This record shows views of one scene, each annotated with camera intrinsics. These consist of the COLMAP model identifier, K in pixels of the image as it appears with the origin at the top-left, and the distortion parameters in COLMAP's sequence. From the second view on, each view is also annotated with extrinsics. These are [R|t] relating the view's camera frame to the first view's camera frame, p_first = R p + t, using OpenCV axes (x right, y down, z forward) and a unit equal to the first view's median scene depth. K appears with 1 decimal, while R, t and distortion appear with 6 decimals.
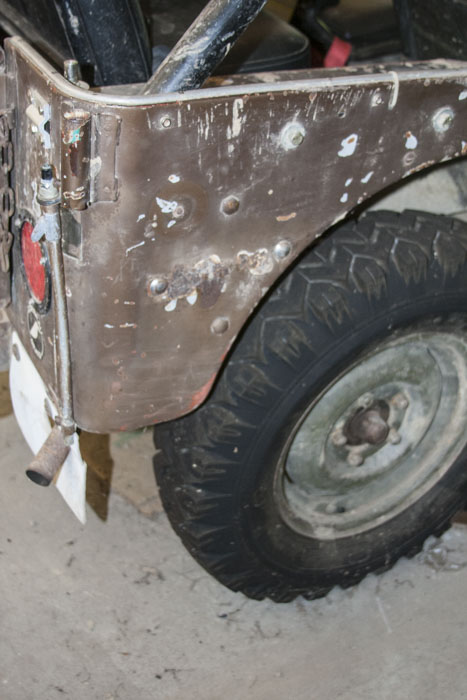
lens RADIAL K [[897.3, 0, 233.5], [0, 897.3, 350.0], [0, 0, 1]] dist [-0.170898, 0.149099]
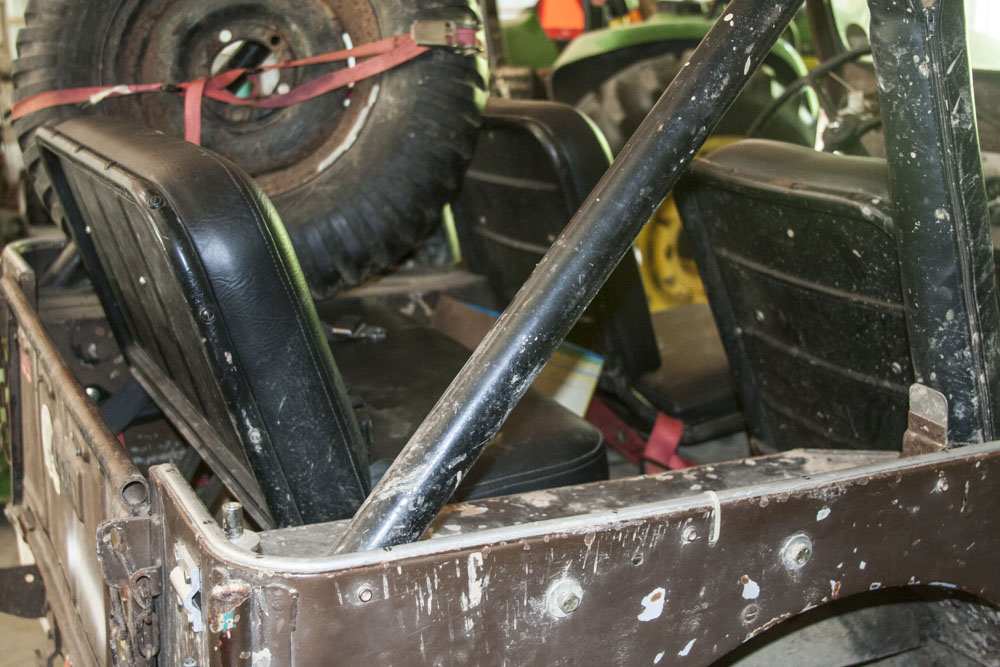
lens RADIAL K [[1281.8, 0, 500.0], [0, 1281.8, 333.5], [0, 0, 1]] dist [-0.170898, 0.149099]
pose [[0.997797, -0.050818, -0.042653, 0.070503], [0.031148, 0.926445, -0.375139, -0.069382], [0.058580, 0.372984, 0.925987, 0.037926]]
